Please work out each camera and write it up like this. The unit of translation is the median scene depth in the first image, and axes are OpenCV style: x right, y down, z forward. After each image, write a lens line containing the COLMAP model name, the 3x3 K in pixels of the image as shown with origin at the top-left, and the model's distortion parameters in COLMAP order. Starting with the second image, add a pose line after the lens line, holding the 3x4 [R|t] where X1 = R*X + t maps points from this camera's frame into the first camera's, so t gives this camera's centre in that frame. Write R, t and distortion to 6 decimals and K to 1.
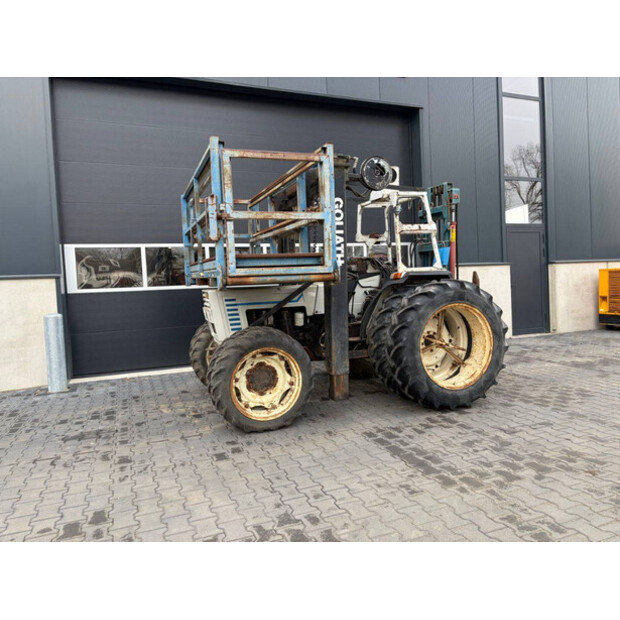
lens RADIAL K [[463.3, 0, 305.7], [0, 463.3, 313.6], [0, 0, 1]] dist [0.025911, -0.007240]
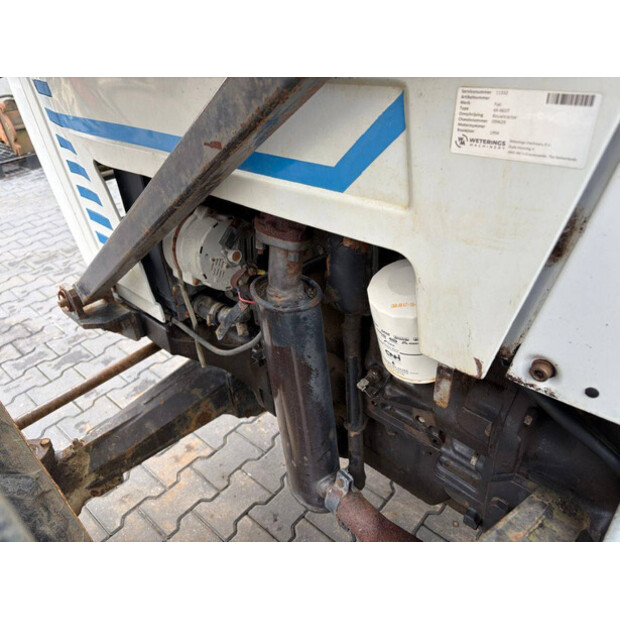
lens RADIAL K [[463.3, 0, 305.7], [0, 463.3, 313.6], [0, 0, 1]] dist [0.025911, -0.007240]
pose [[0.457839, 0.503421, -0.732769, 0.068788], [-0.023054, 0.830675, 0.556280, -0.064546], [0.888736, -0.237794, 0.391922, 1.080680]]
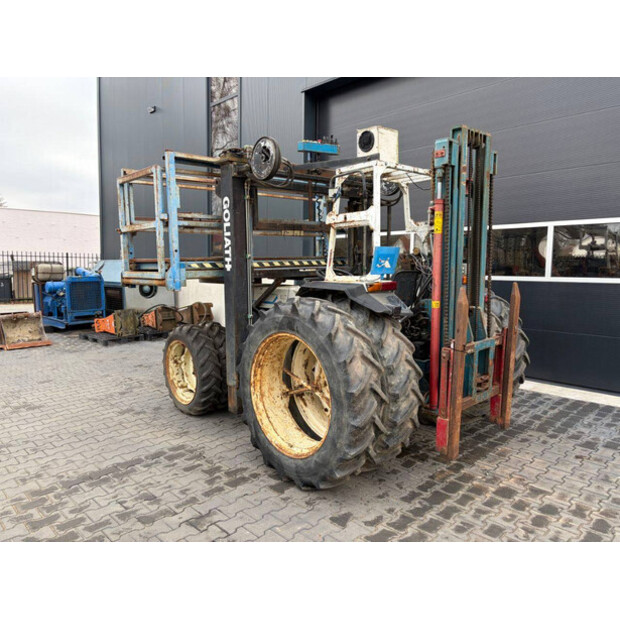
lens RADIAL K [[464.9, 0, 310.0], [0, 464.9, 310.0], [0, 0, 1]] dist [0.060313, -0.067964]
pose [[0.392745, 0.137214, -0.909353, 1.003779], [-0.073815, 0.990320, 0.117551, -0.147271], [0.916680, 0.020957, 0.399072, 0.782209]]
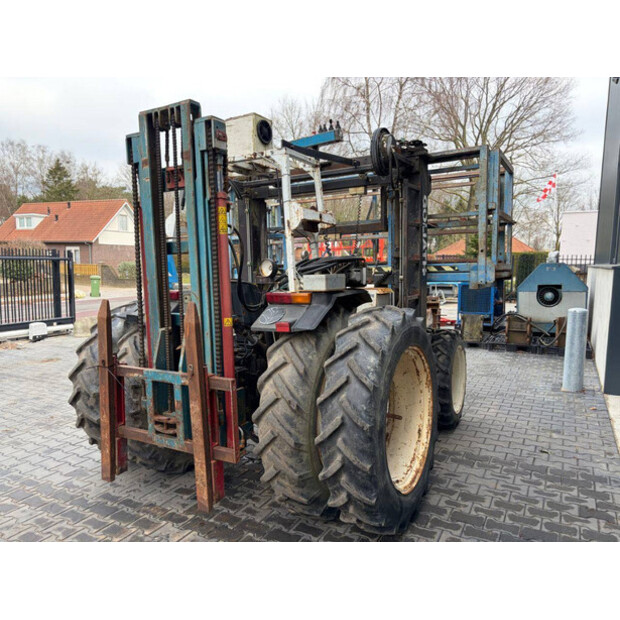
lens RADIAL K [[464.9, 0, 310.0], [0, 464.9, 310.0], [0, 0, 1]] dist [0.060313, -0.067964]
pose [[-0.768274, 0.107983, -0.630947, 0.647523], [0.000085, 0.985686, 0.168591, -0.208907], [0.640121, 0.129470, -0.757287, 1.939246]]
